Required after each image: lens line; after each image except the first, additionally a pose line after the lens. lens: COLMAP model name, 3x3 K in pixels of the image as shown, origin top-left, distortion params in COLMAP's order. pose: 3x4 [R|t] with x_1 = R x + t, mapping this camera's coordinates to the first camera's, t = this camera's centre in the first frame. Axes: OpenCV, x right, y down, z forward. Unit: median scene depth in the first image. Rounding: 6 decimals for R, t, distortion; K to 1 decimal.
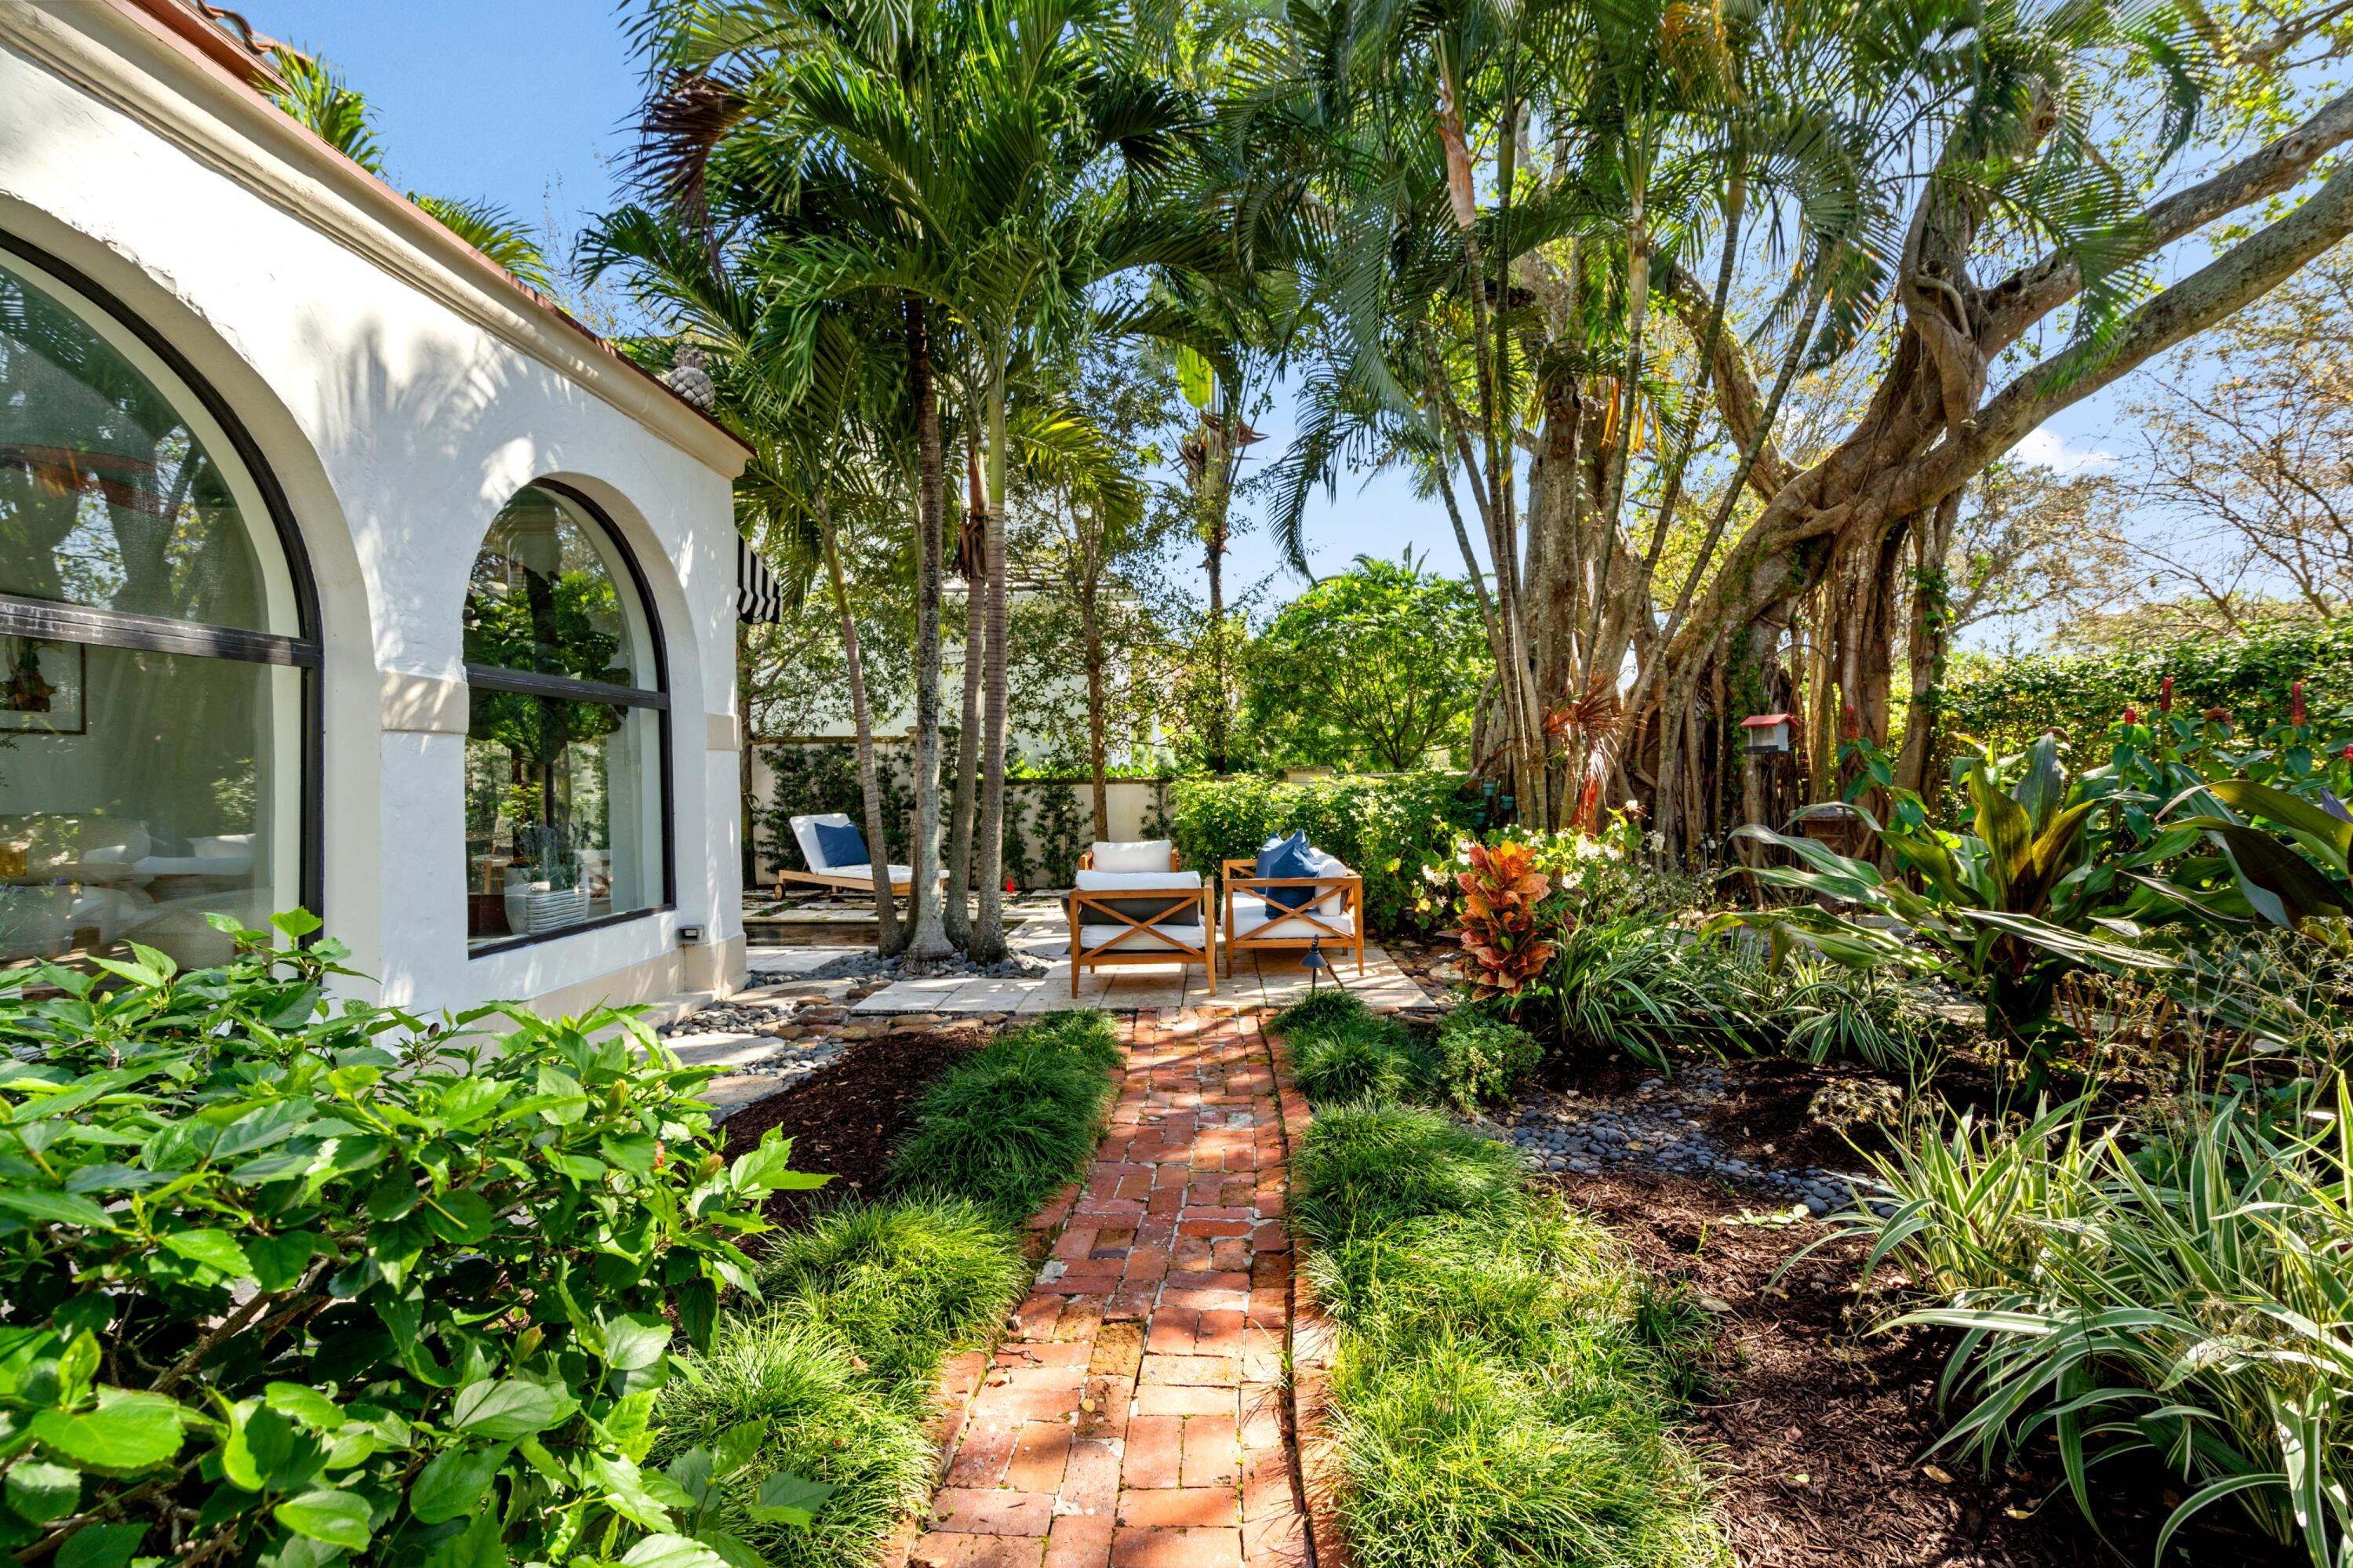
lens RADIAL K [[1071.1, 0, 1170.7], [0, 1071.1, 788.6], [0, 0, 1]] dist [-0.003465, 0.000236]
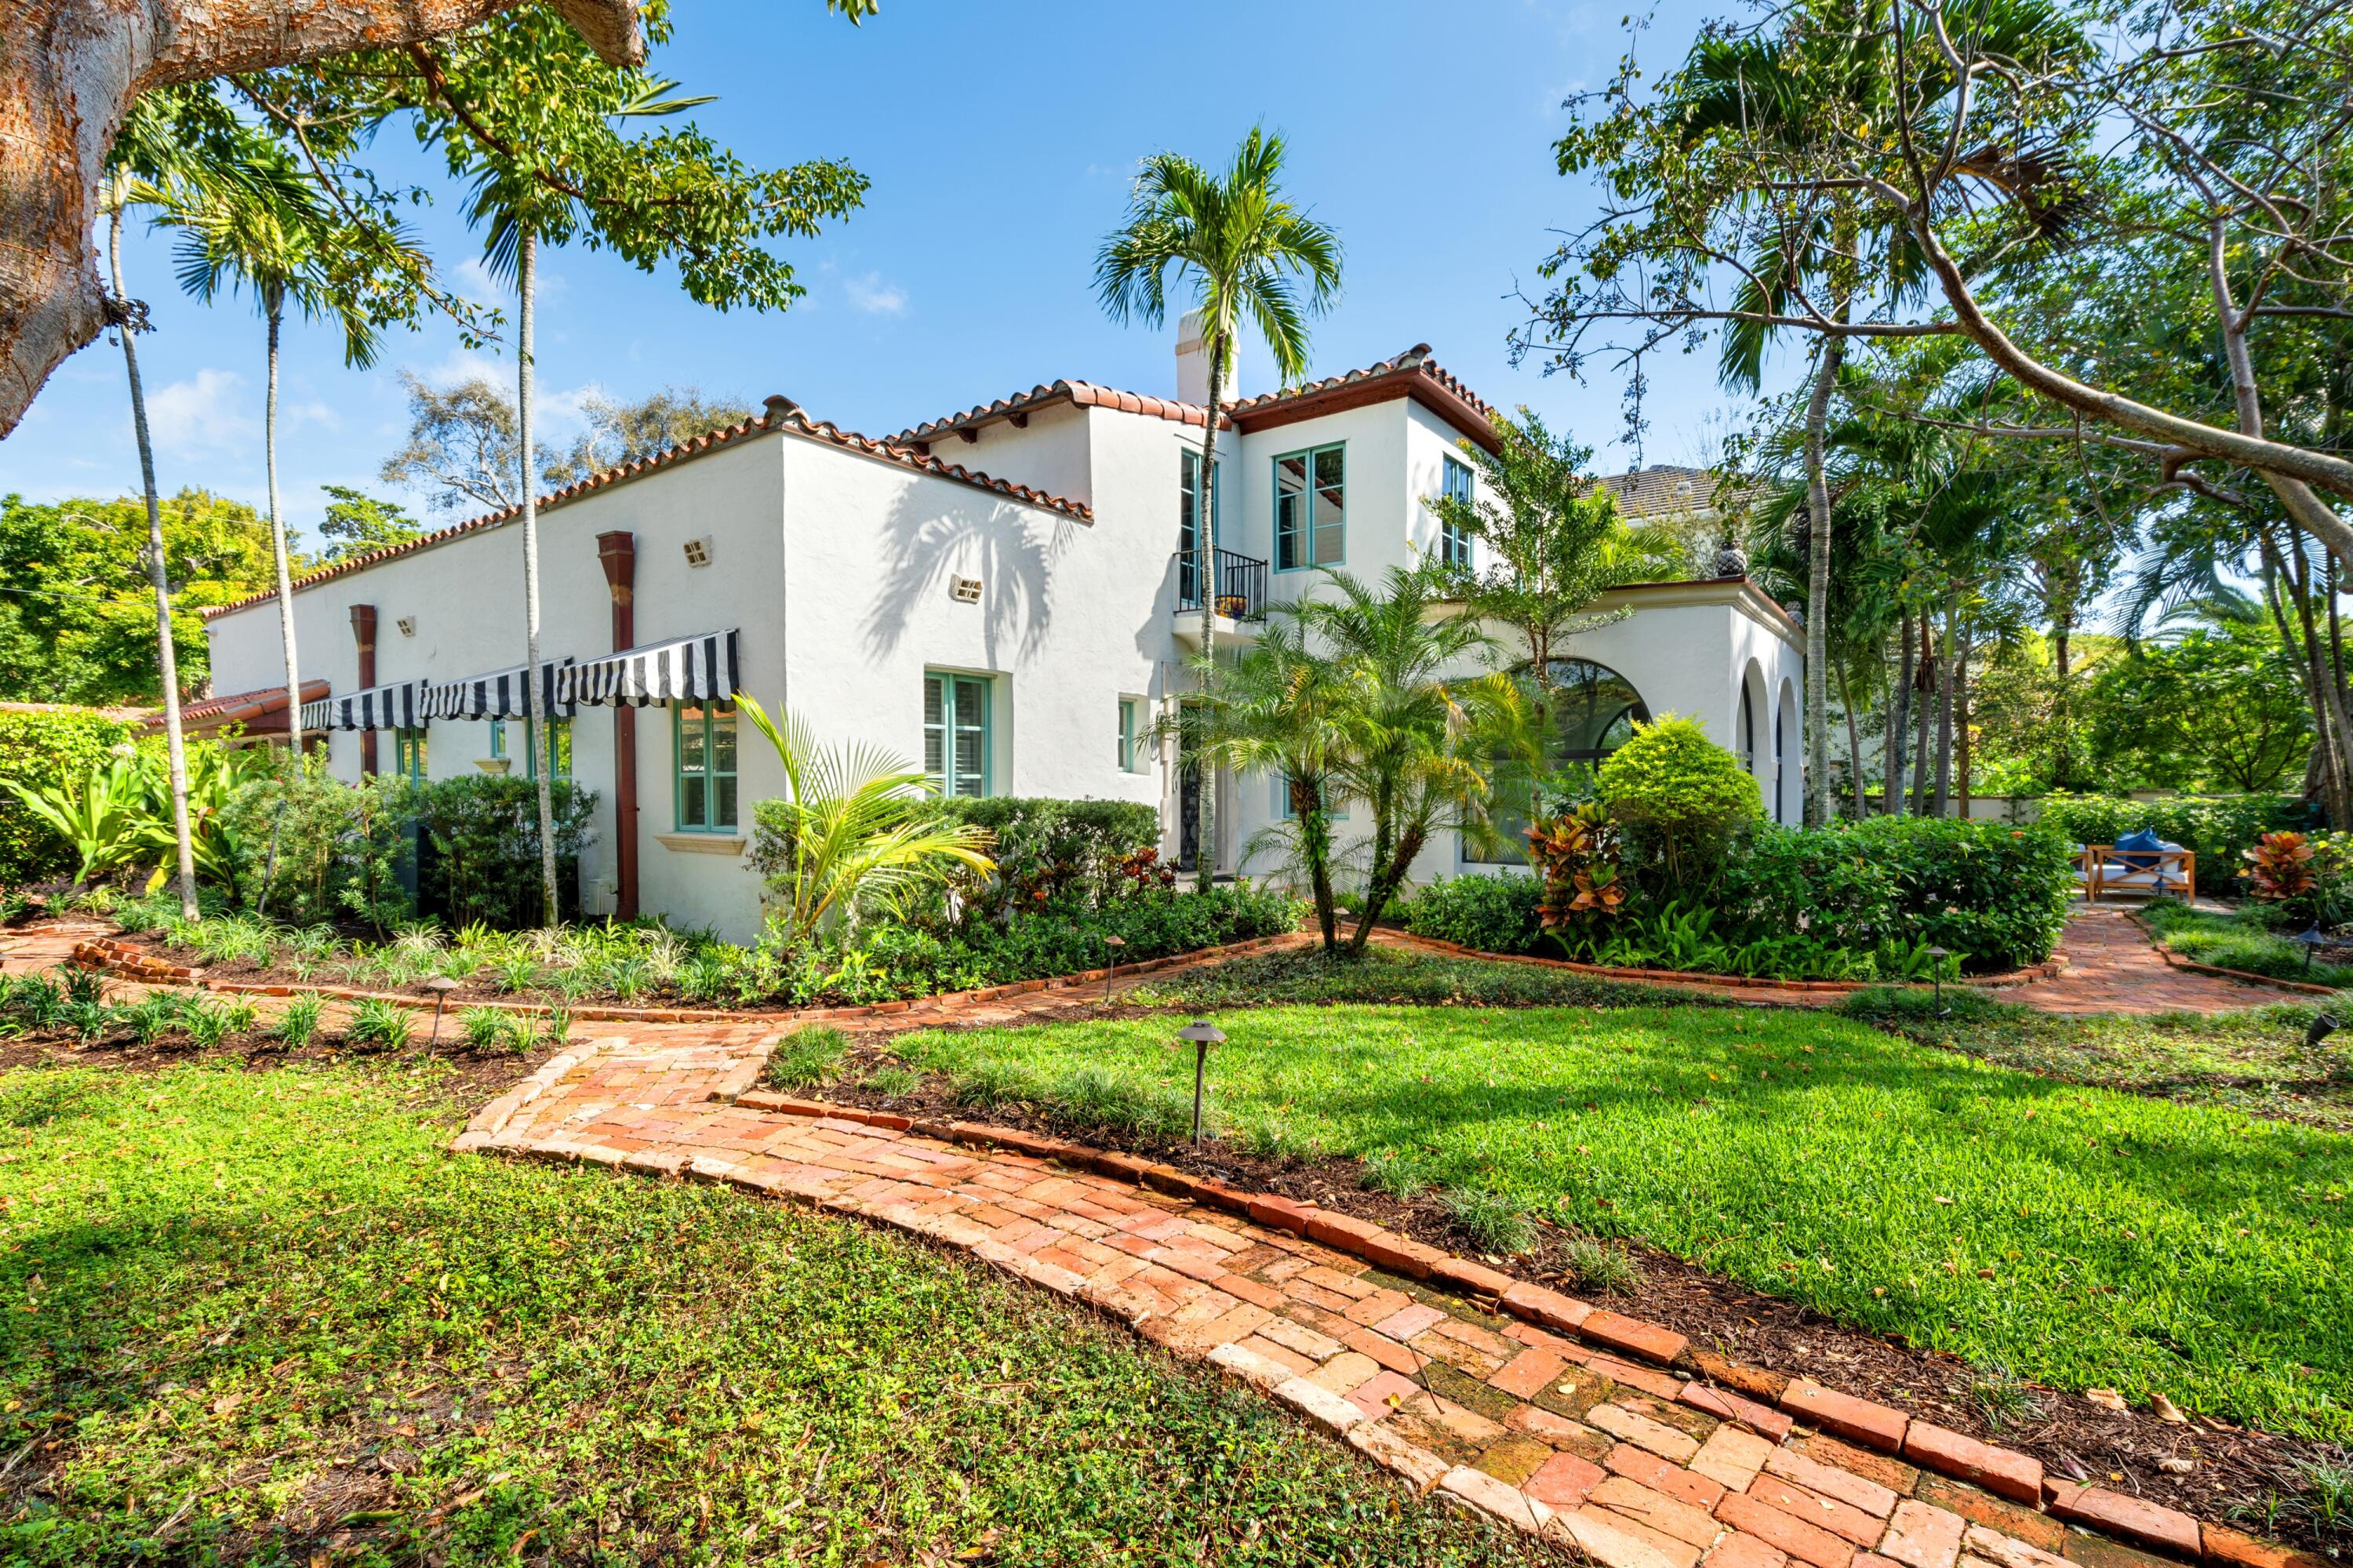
lens RADIAL K [[1071.1, 0, 1185.6], [0, 1071.1, 805.7], [0, 0, 1]] dist [-0.003465, 0.000236]
pose [[0.826663, 0.020055, -0.562339, -0.147809], [-0.015244, 0.999796, 0.013247, 0.001872], [0.562490, -0.002379, 0.826801, -0.982635]]
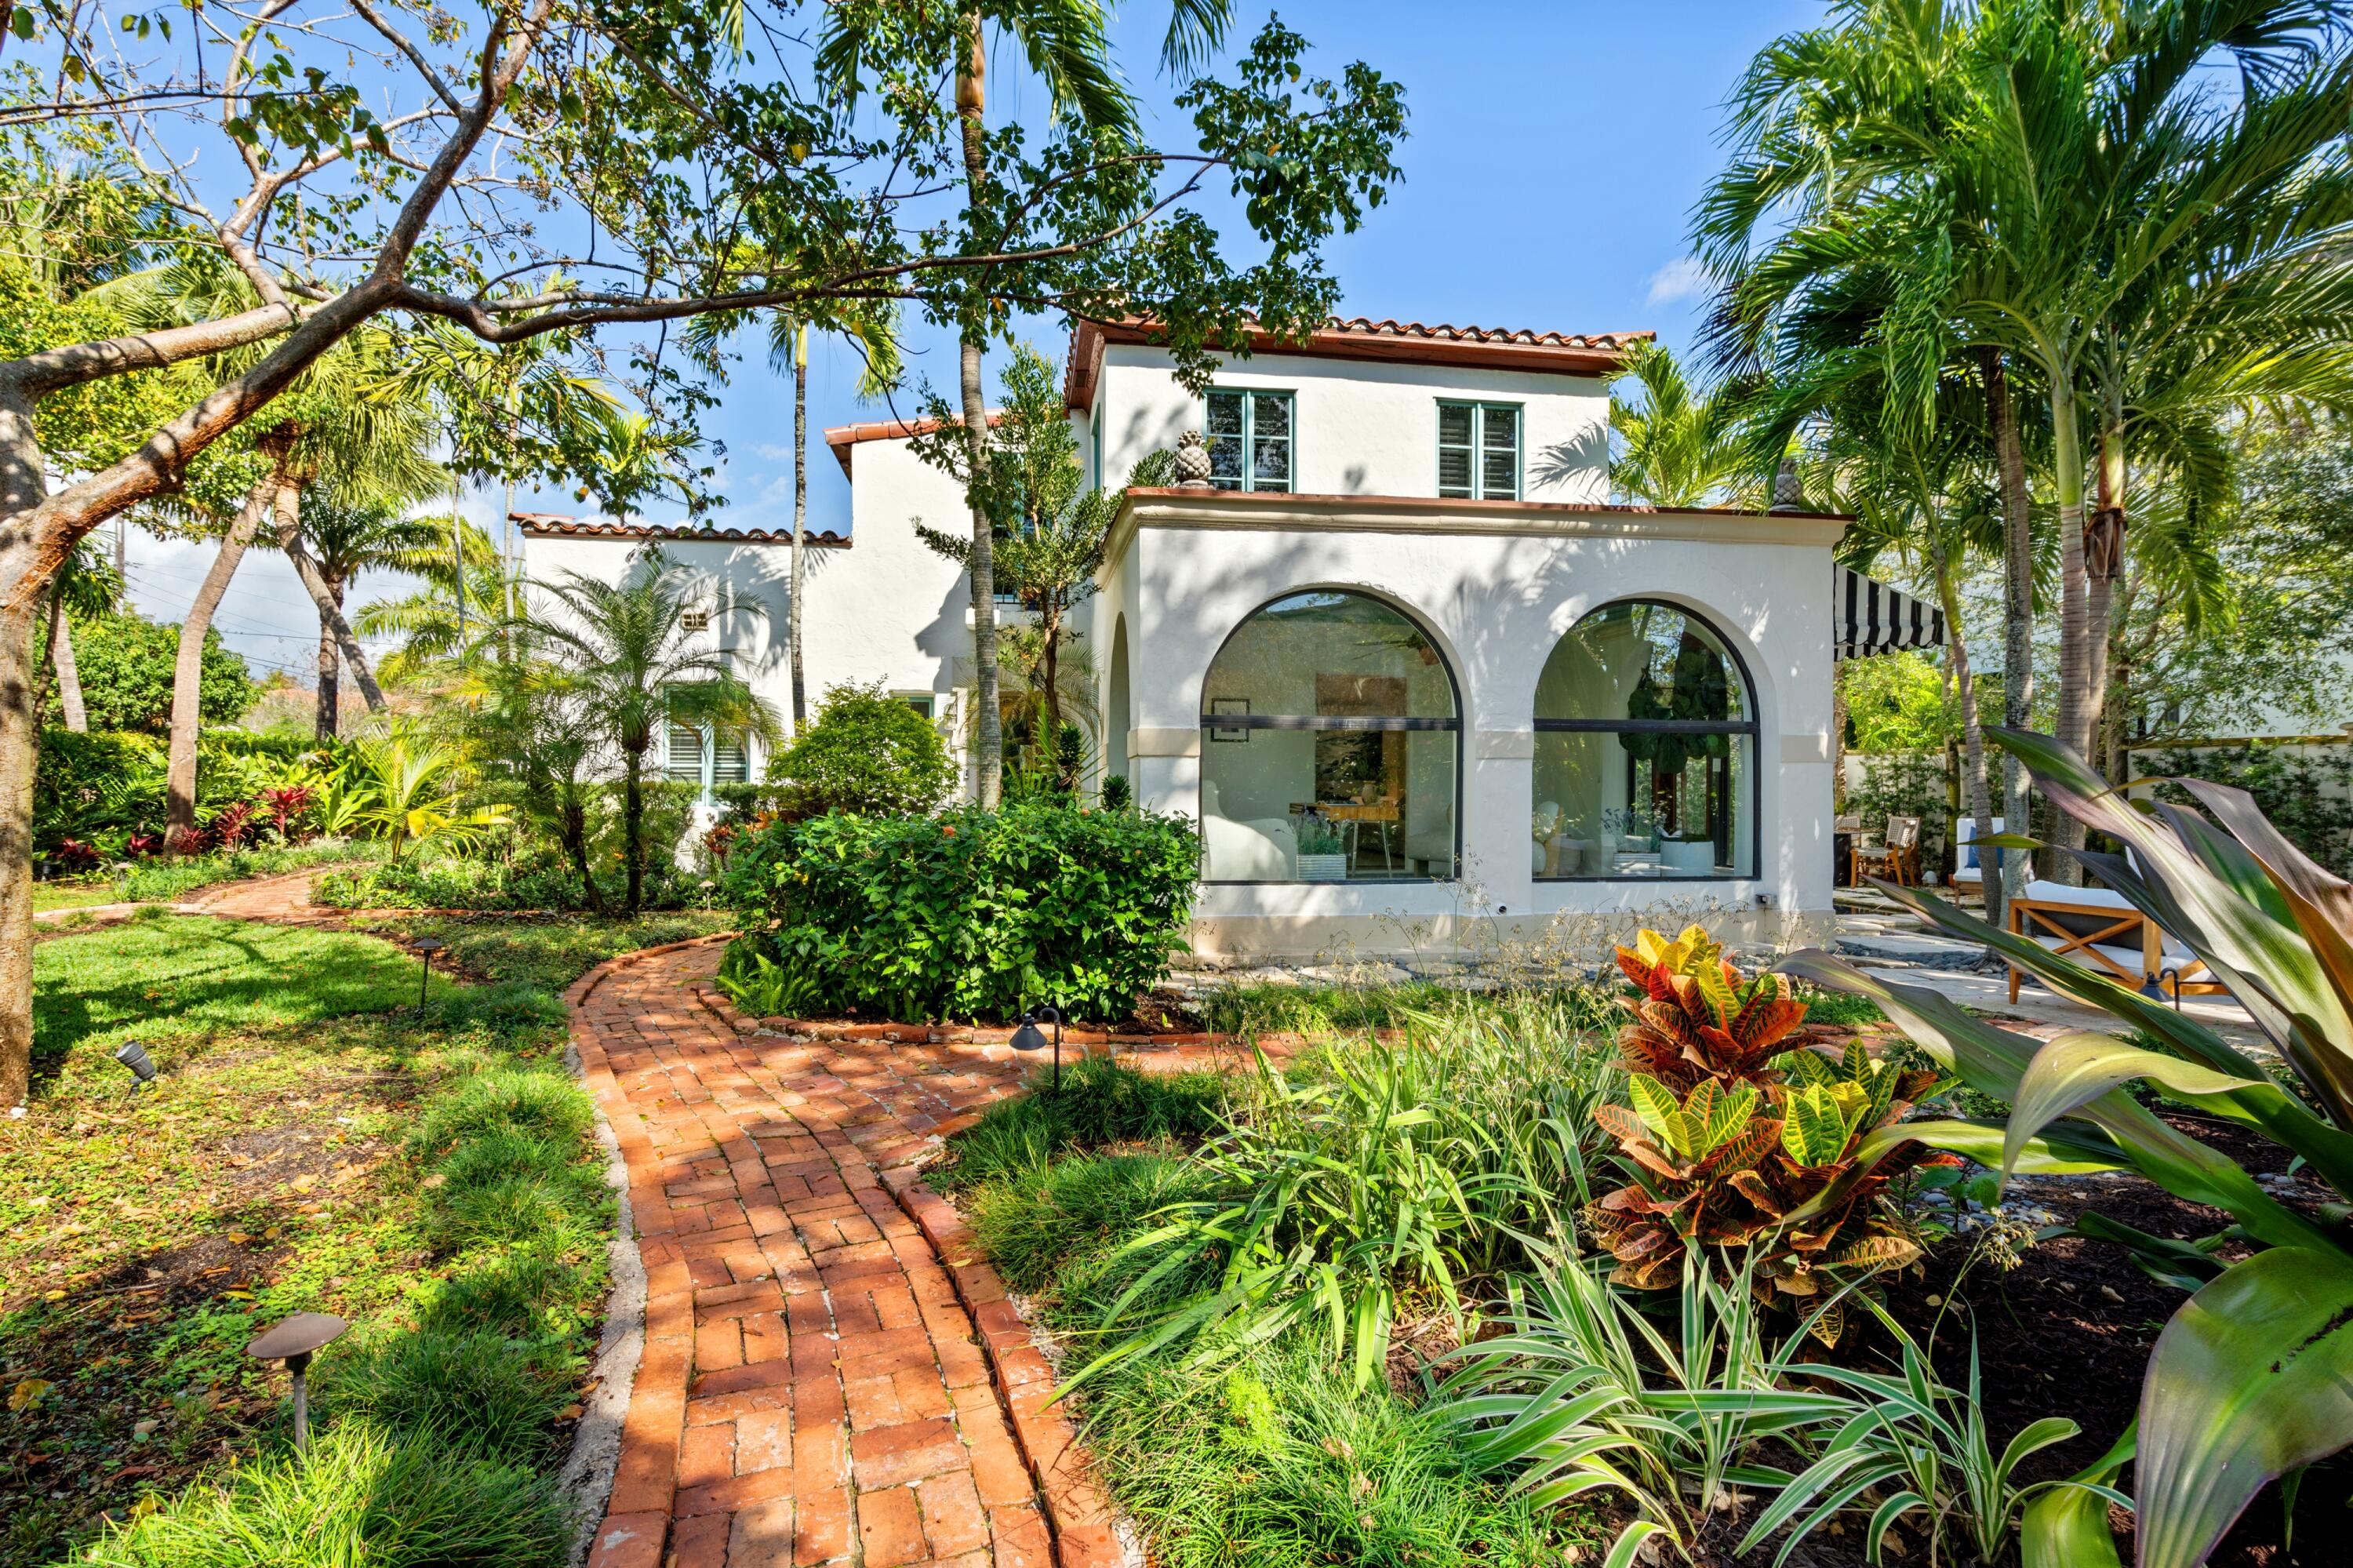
lens RADIAL K [[1071.1, 0, 1180.3], [0, 1071.1, 783.4], [0, 0, 1]] dist [-0.003465, 0.000236]
pose [[0.168335, 0.006316, -0.985710, 0.460987], [-0.018085, 0.999831, 0.003318, -0.000577], [0.985564, 0.017268, 0.168421, 0.031370]]
